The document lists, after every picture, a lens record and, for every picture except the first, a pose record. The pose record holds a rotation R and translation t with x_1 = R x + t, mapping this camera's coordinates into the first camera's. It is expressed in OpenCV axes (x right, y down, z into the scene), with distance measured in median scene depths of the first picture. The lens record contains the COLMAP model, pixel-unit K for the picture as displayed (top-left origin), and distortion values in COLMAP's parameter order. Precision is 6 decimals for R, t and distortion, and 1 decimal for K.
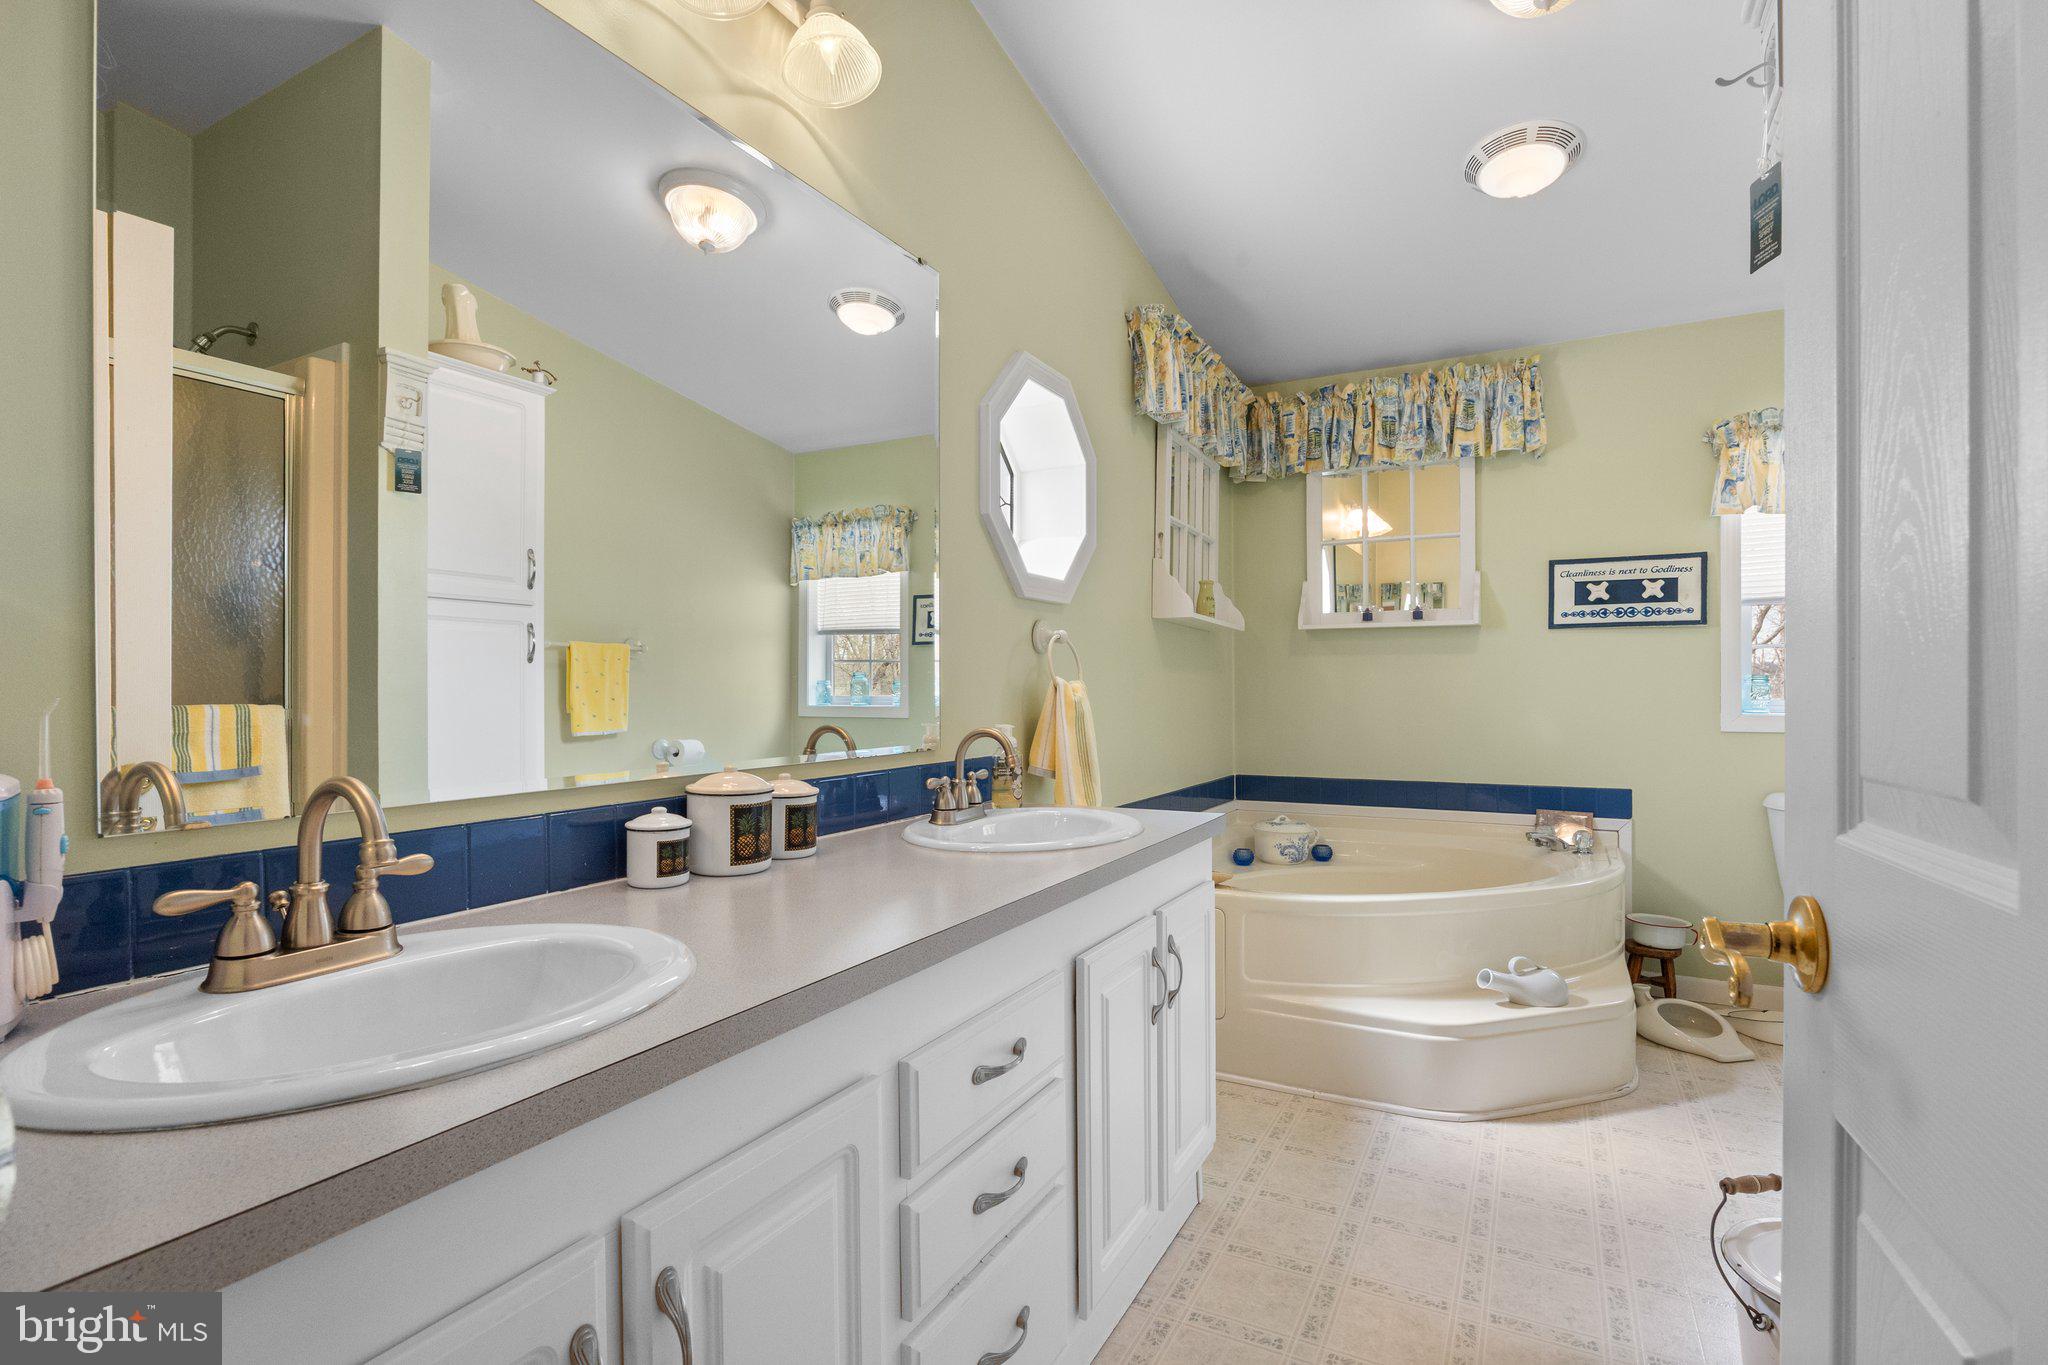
lens RADIAL K [[977.3, 0, 1028.9], [0, 977.3, 698.8], [0, 0, 1]] dist [-0.002099, 0.000065]
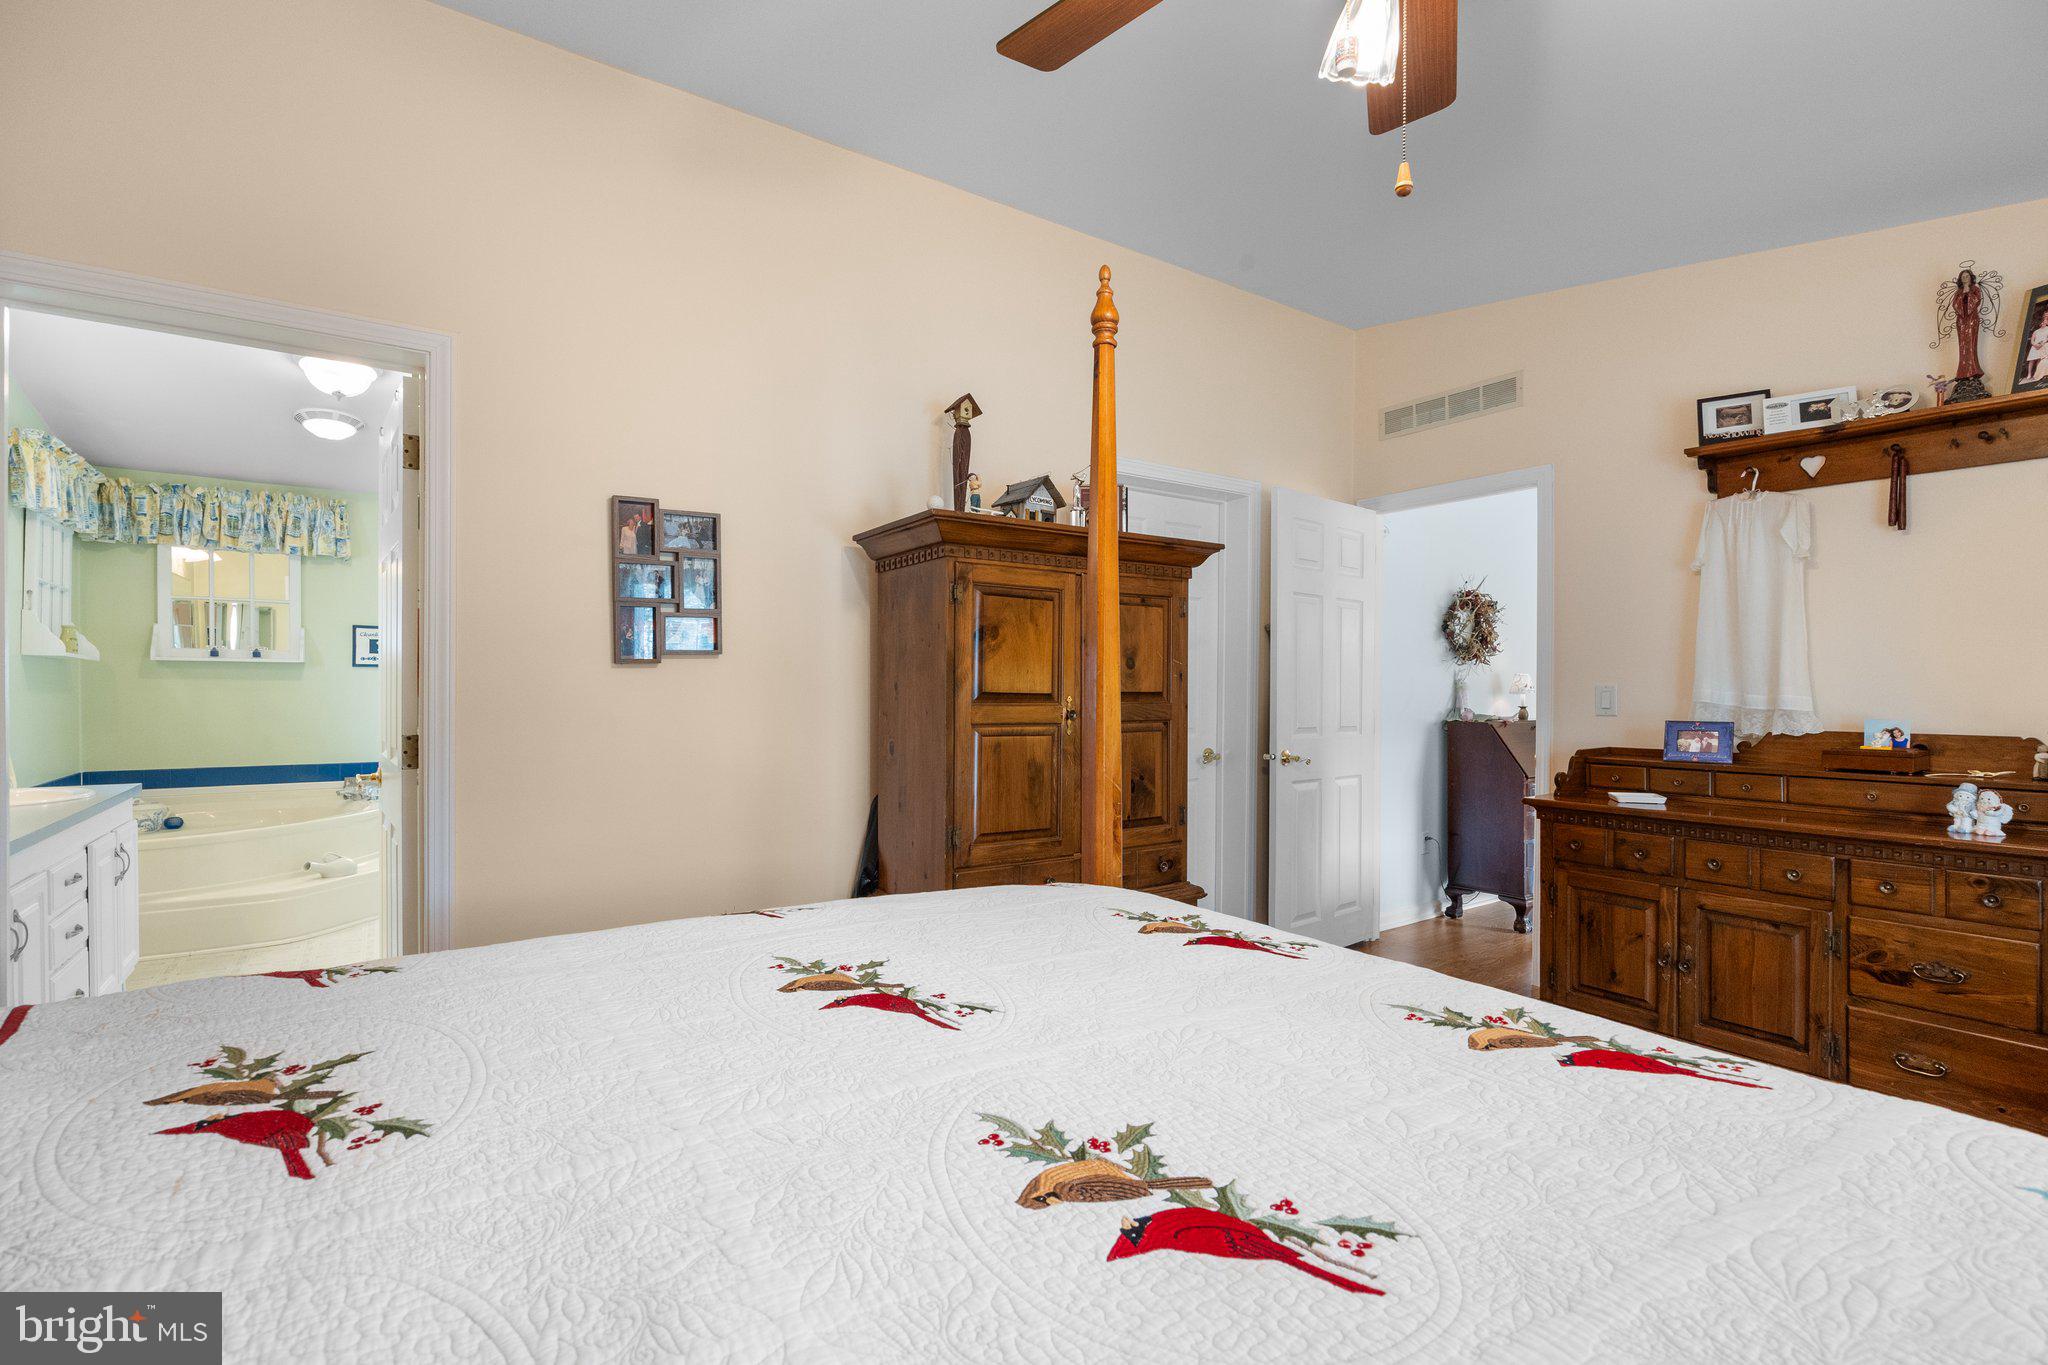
lens RADIAL K [[939.7, 0, 1018.2], [0, 939.7, 692.9], [0, 0, 1]] dist [-0.000524, -0.000333]
pose [[0.470898, 0.000093, 0.882188, -0.324717], [-0.001903, 0.999998, 0.000911, -0.030986], [-0.882186, -0.002108, 0.470897, -0.712027]]
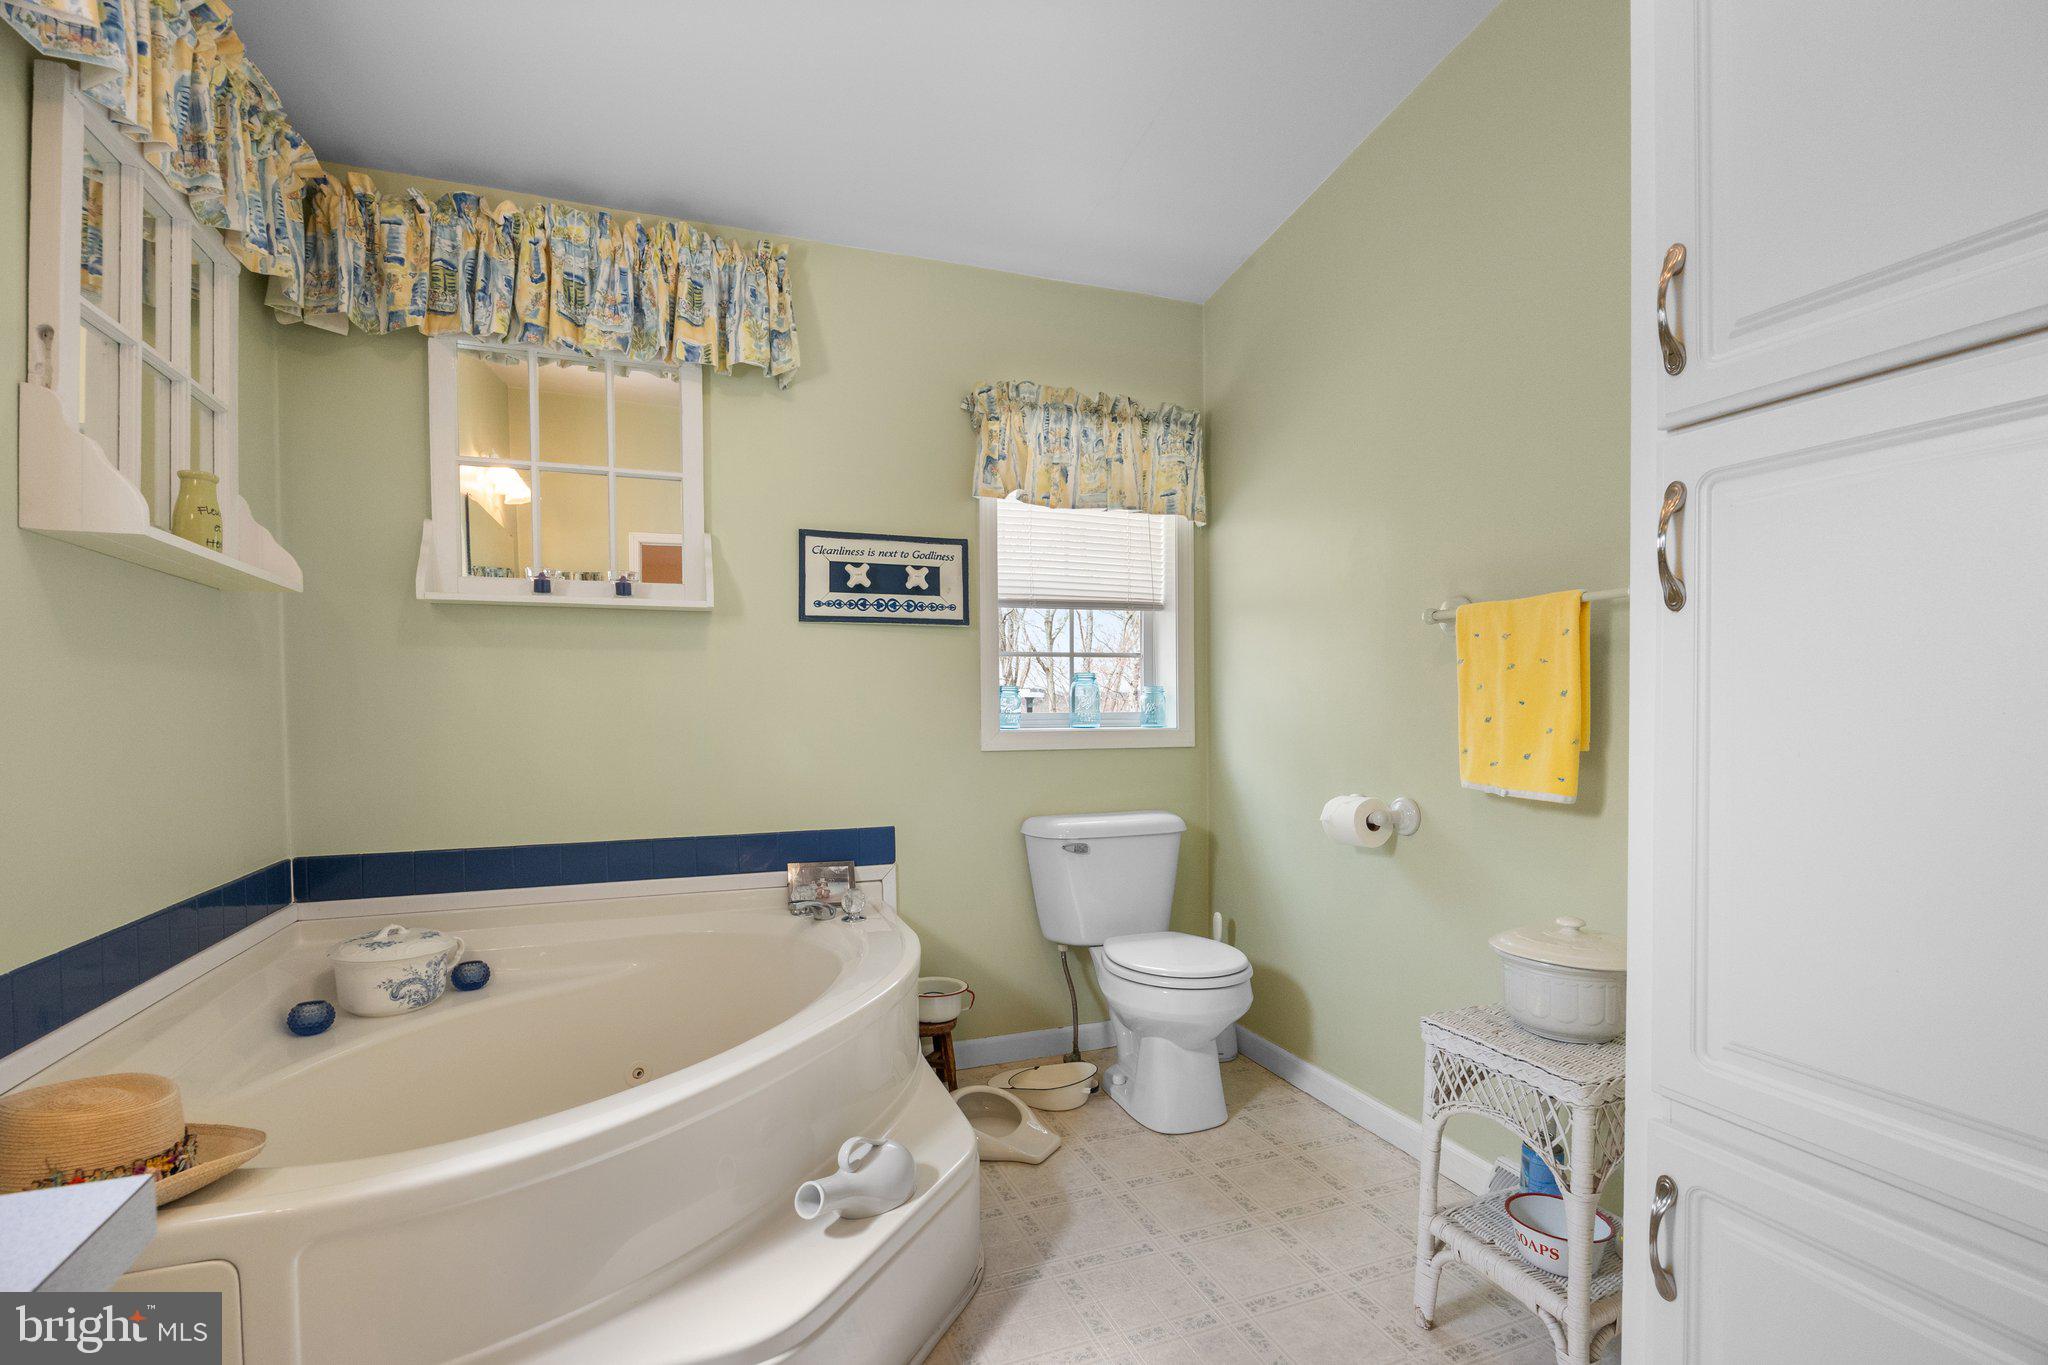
lens RADIAL K [[949.3, 0, 1032.9], [0, 949.3, 727.9], [0, 0, 1]] dist [-0.018480, 0.001521]
pose [[0.654799, -0.020761, 0.755518, 0.098158], [0.008630, 0.999763, 0.019994, -0.002823], [-0.755754, -0.006572, 0.654823, 0.383792]]
